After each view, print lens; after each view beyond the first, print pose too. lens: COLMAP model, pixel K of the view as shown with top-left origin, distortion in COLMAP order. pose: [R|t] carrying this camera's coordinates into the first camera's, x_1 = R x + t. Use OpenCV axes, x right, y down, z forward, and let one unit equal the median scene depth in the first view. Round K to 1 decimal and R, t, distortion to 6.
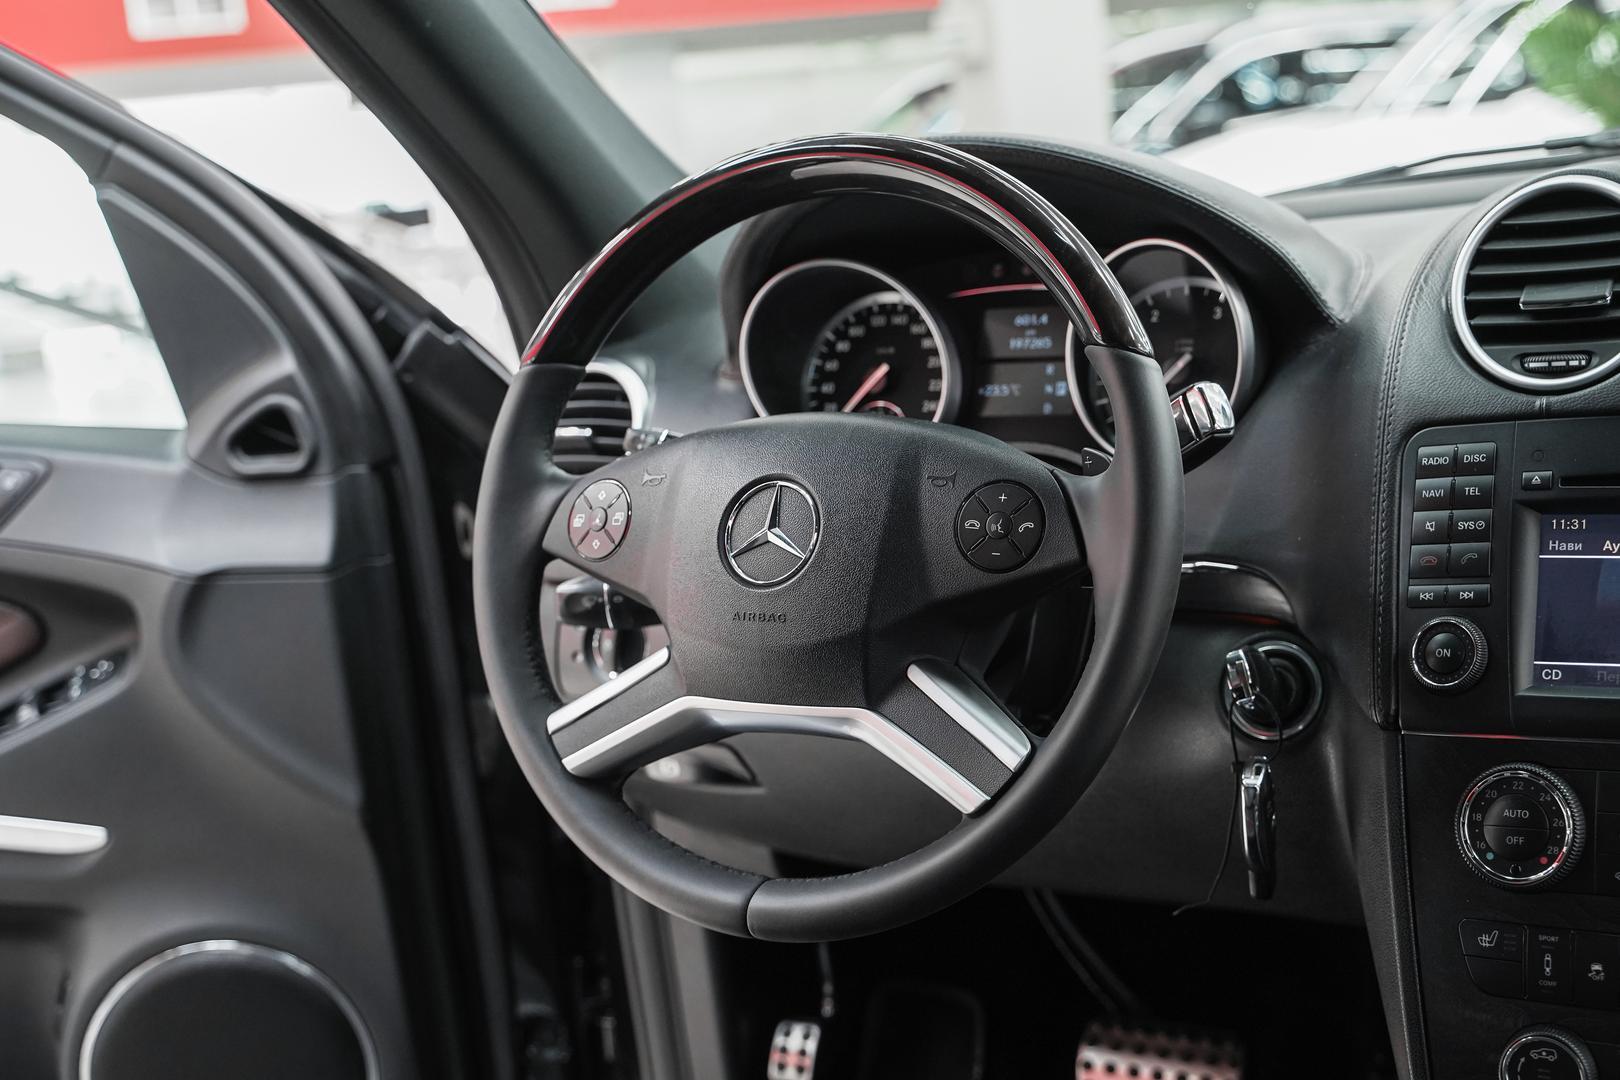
lens RADIAL K [[2137.3, 0, 810.0], [0, 2137.3, 540.0], [0, 0, 1]] dist [-0.005696, 0.005241]
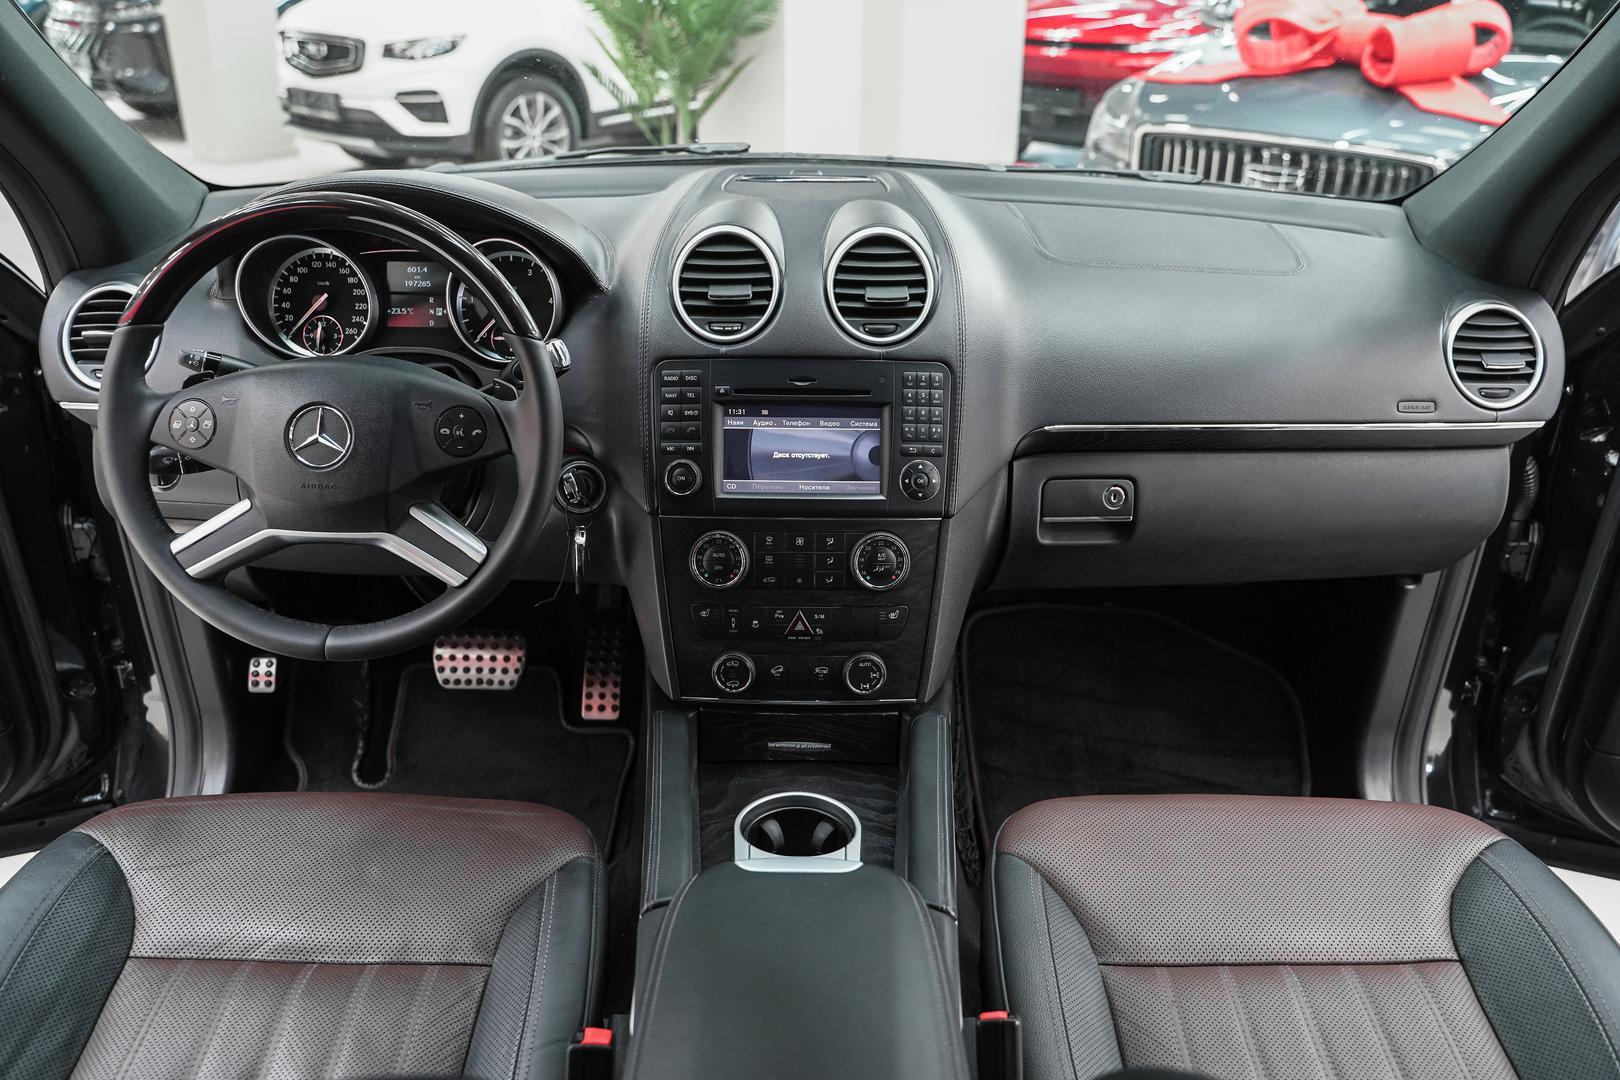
lens RADIAL K [[1297.6, 0, 800.3], [0, 1297.6, 536.8], [0, 0, 1]] dist [-0.009030, 0.002859]
pose [[0.866259, -0.107826, 0.487821, -0.198501], [-0.007093, 0.973679, 0.227814, -0.163365], [-0.499545, -0.200806, 0.842693, -0.096788]]
